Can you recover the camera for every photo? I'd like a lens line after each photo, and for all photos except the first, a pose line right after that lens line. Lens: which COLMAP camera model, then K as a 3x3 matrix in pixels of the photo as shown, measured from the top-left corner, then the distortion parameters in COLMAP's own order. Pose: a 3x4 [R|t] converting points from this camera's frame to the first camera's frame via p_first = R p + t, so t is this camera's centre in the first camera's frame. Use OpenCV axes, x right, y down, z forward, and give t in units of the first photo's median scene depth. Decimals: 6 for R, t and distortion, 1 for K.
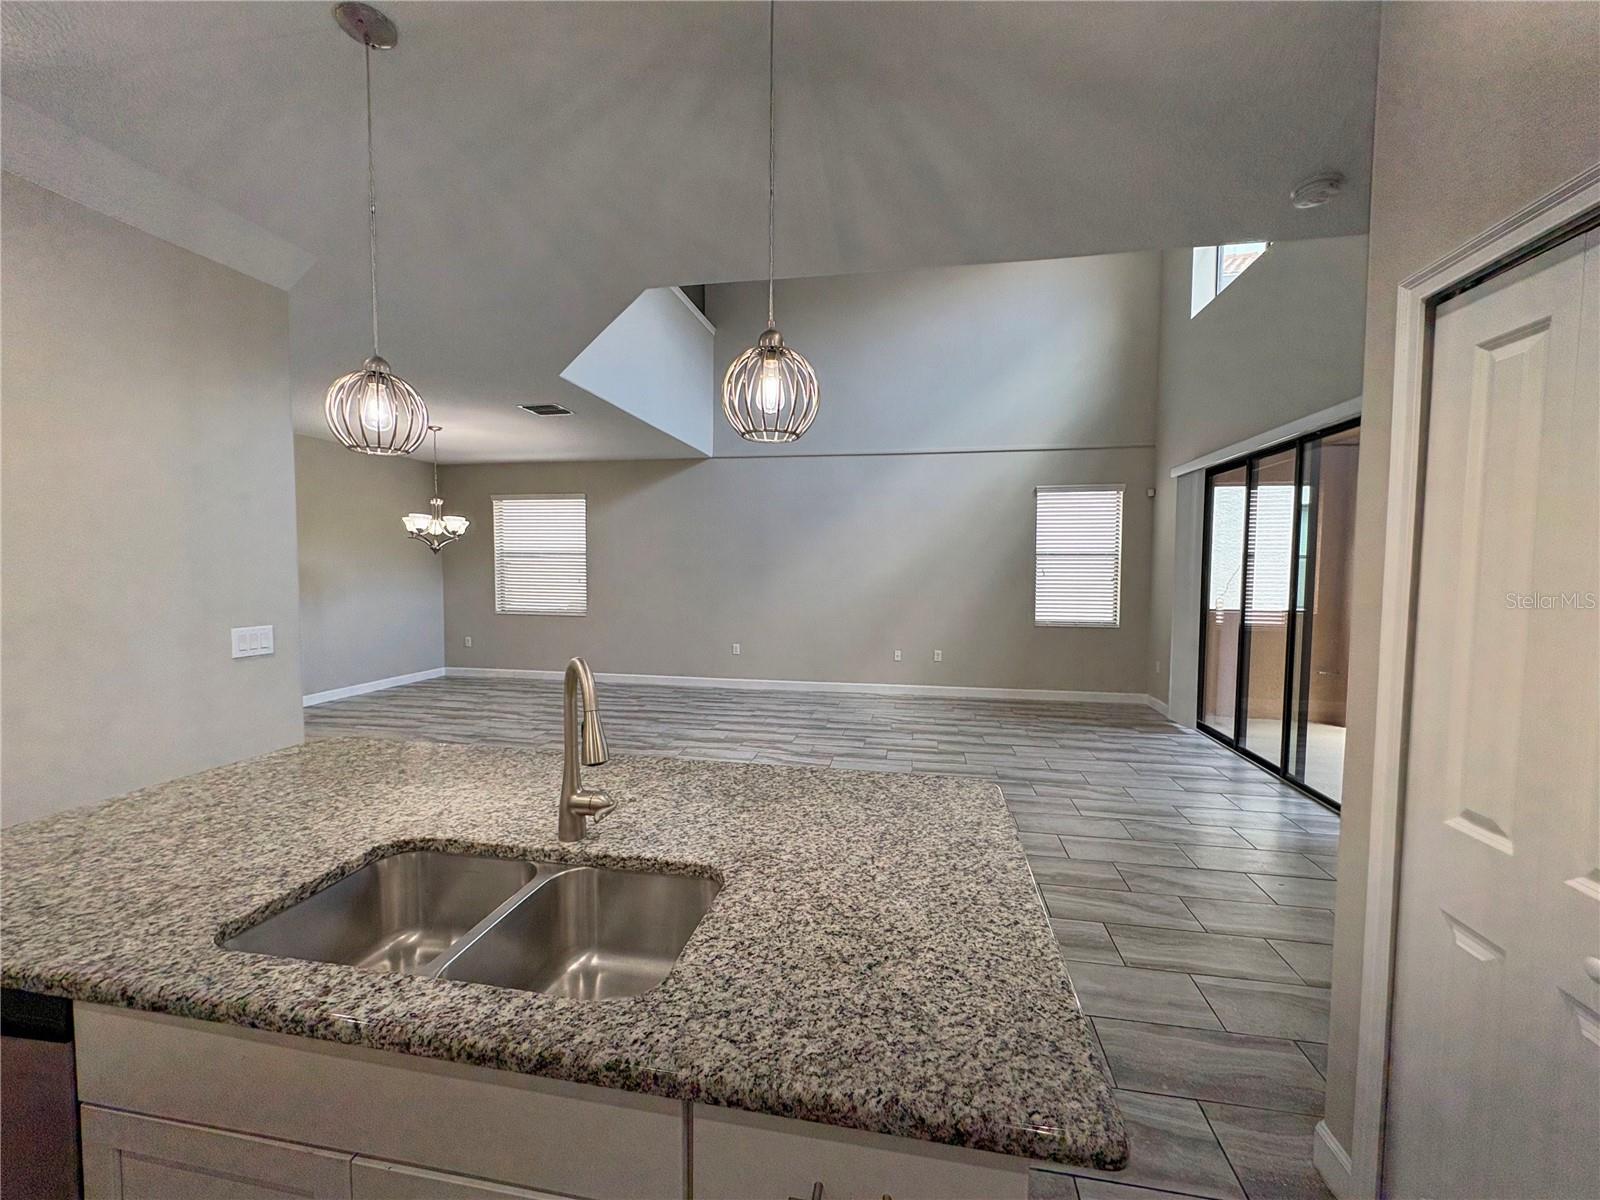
lens RADIAL K [[639.7, 0, 800.7], [0, 639.7, 600.7], [0, 0, 1]] dist [-0.000113, 0.000384]
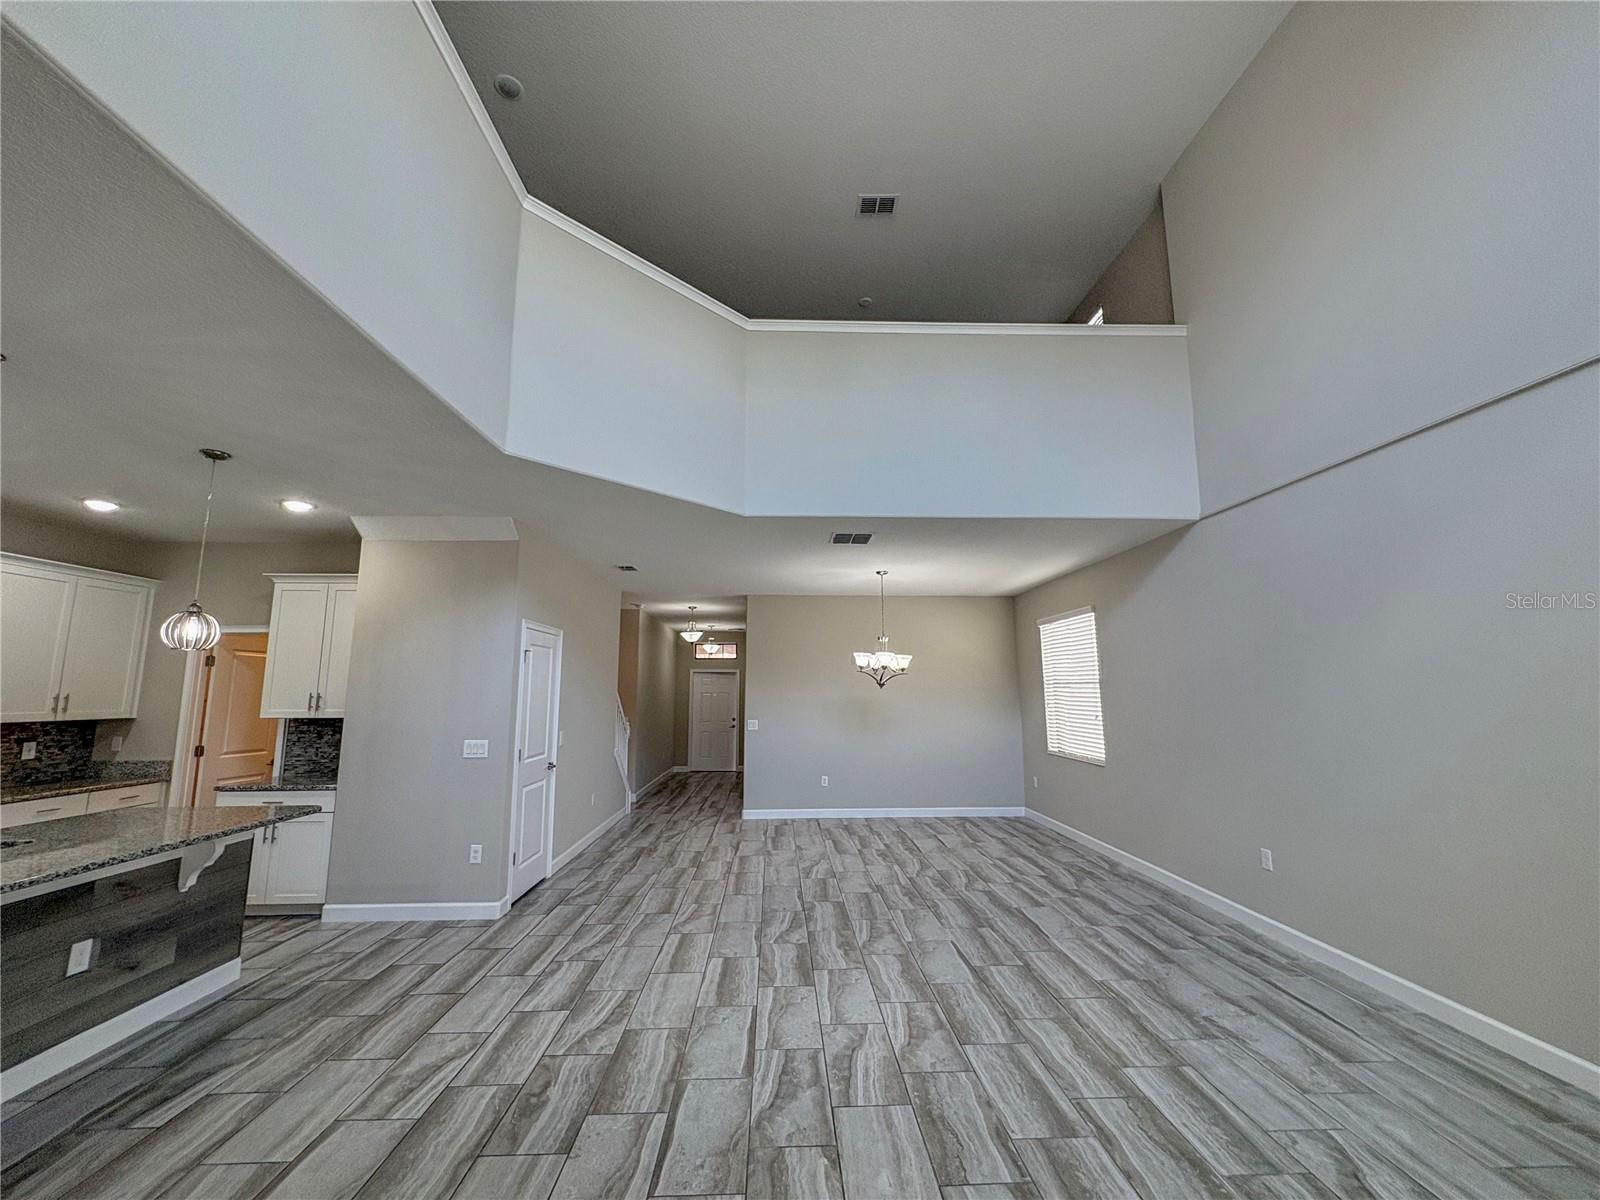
lens RADIAL K [[639.7, 0, 800.5], [0, 639.7, 599.9], [0, 0, 1]] dist [-0.000113, 0.000384]
pose [[0.219348, -0.148324, -0.964306, 0.680827], [-0.046111, 0.985696, -0.162103, -0.060180], [0.974556, 0.080022, 0.209371, 0.969187]]
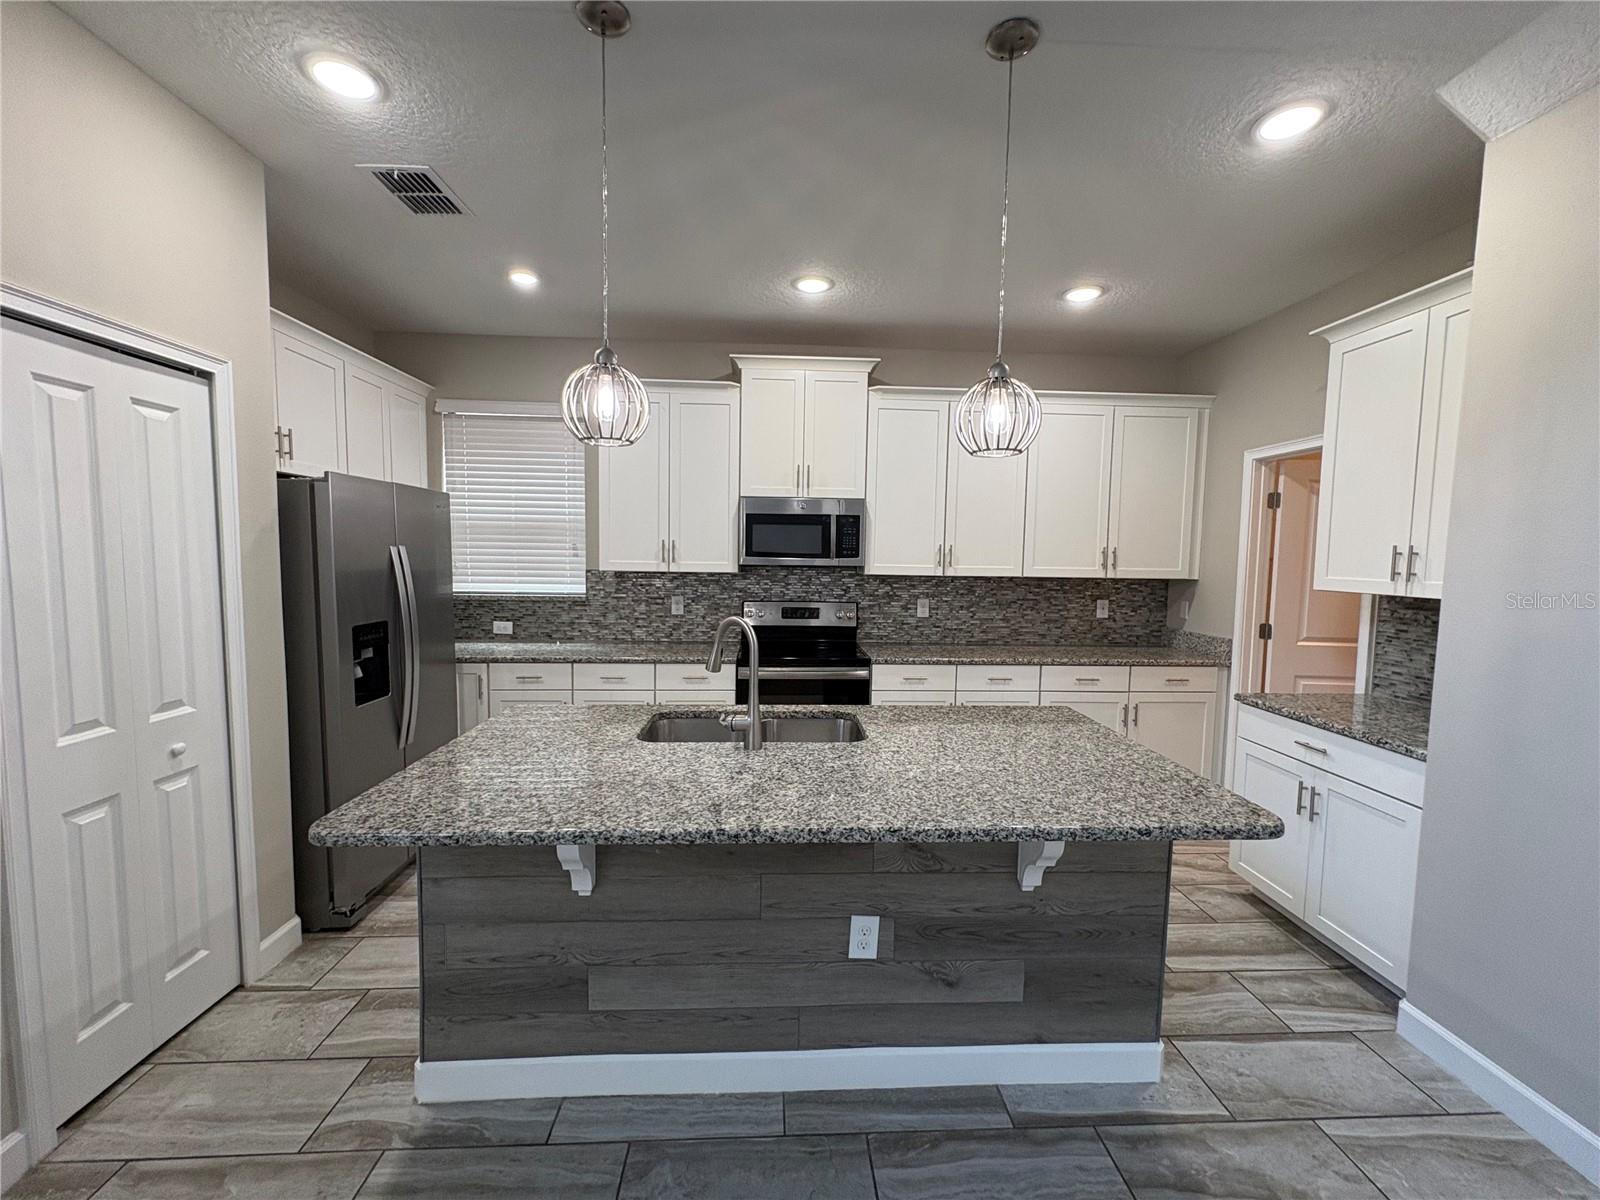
lens RADIAL K [[639.7, 0, 801.7], [0, 639.7, 599.4], [0, 0, 1]] dist [-0.000113, 0.000384]
pose [[-0.972707, -0.002395, -0.232023, -0.043272], [-0.032104, 0.991718, 0.124354, -0.046815], [0.229804, 0.128409, -0.964729, 0.785899]]
